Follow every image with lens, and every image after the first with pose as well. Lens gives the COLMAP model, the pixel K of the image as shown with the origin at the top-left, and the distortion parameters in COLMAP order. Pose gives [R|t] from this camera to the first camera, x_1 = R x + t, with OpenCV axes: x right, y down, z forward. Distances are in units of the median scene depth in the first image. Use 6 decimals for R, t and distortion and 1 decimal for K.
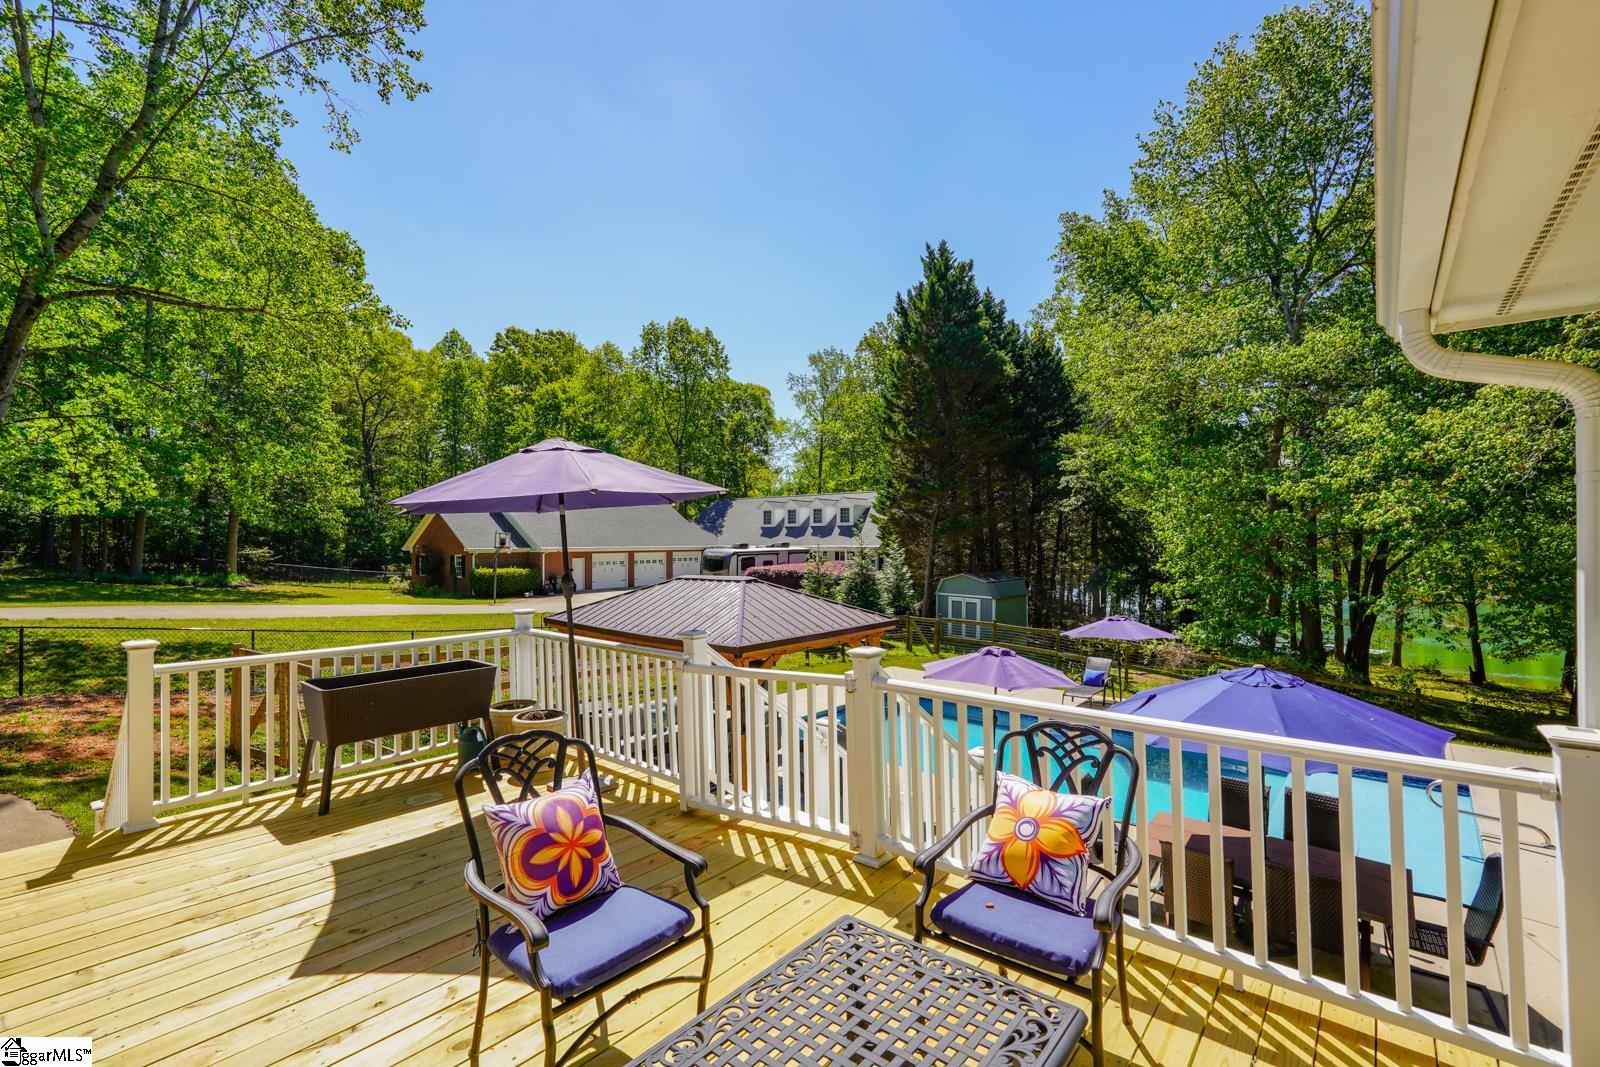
lens RADIAL K [[711.0, 0, 800.0], [0, 711.0, 533.5], [0, 0, 1]] dist [0.000175, 0.000501]
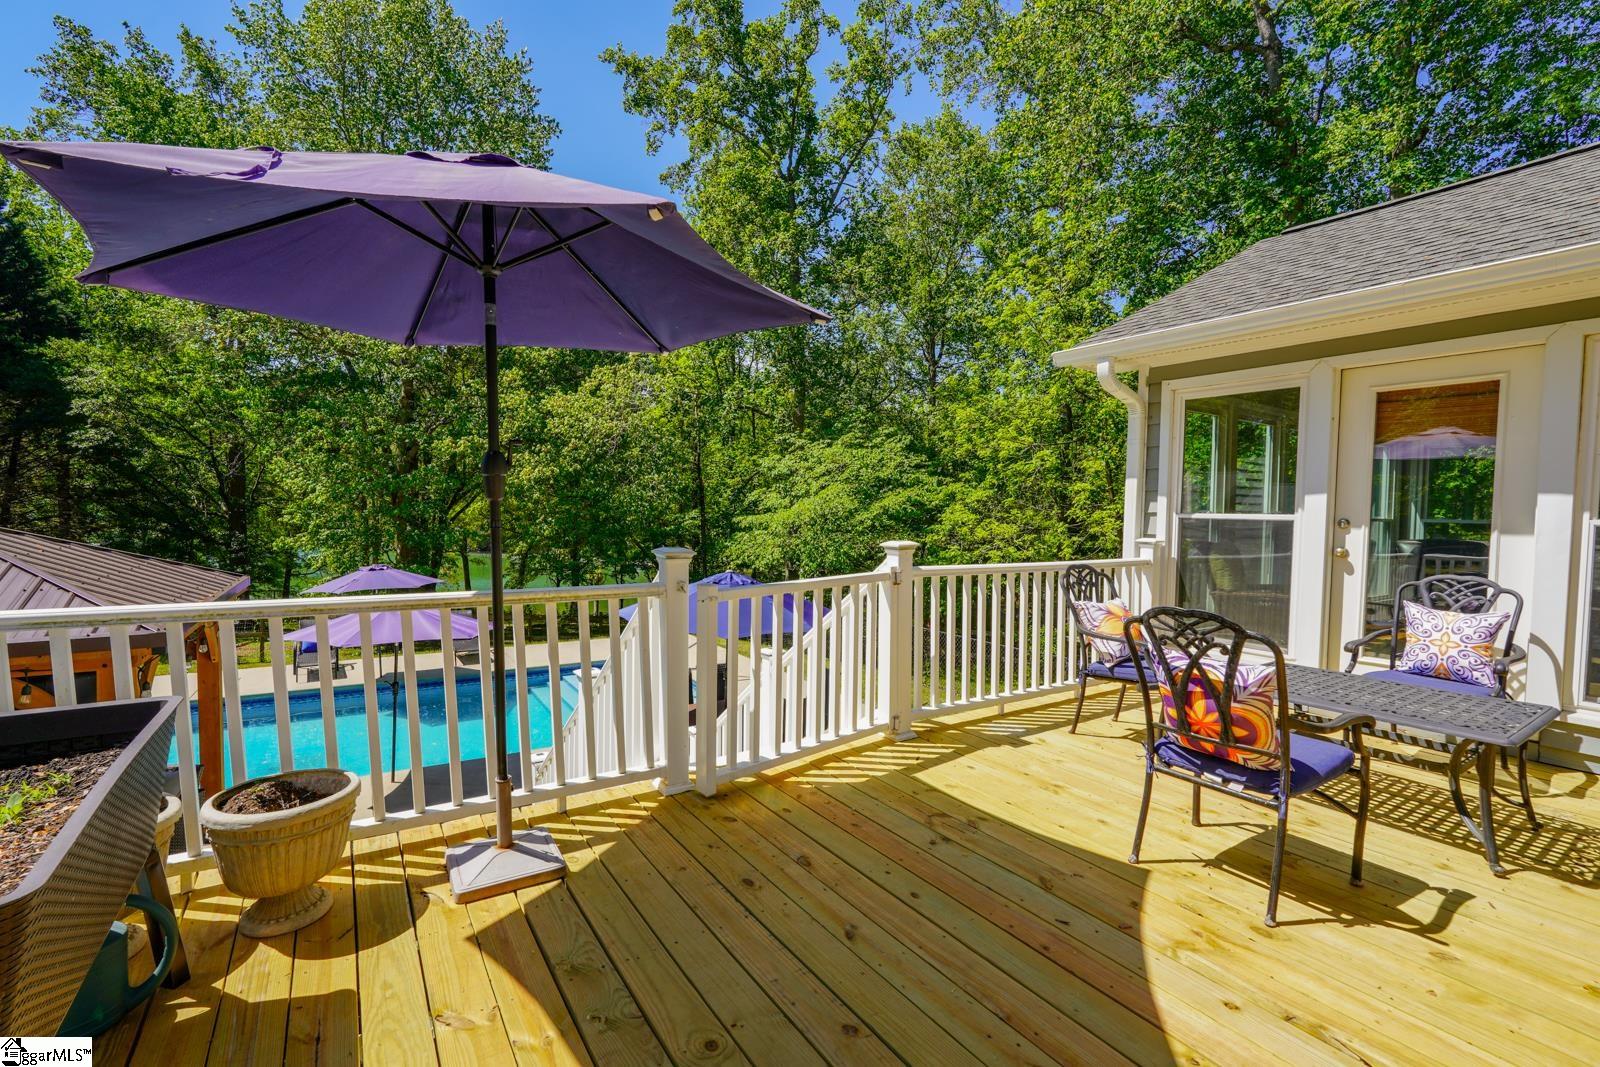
lens RADIAL K [[711.0, 0, 800.0], [0, 711.0, 533.5], [0, 0, 1]] dist [0.000175, 0.000501]
pose [[0.297918, -0.035231, 0.953941, -0.929762], [-0.019566, 0.998883, 0.043002, 0.097997], [-0.954391, -0.031476, 0.296896, 0.790864]]
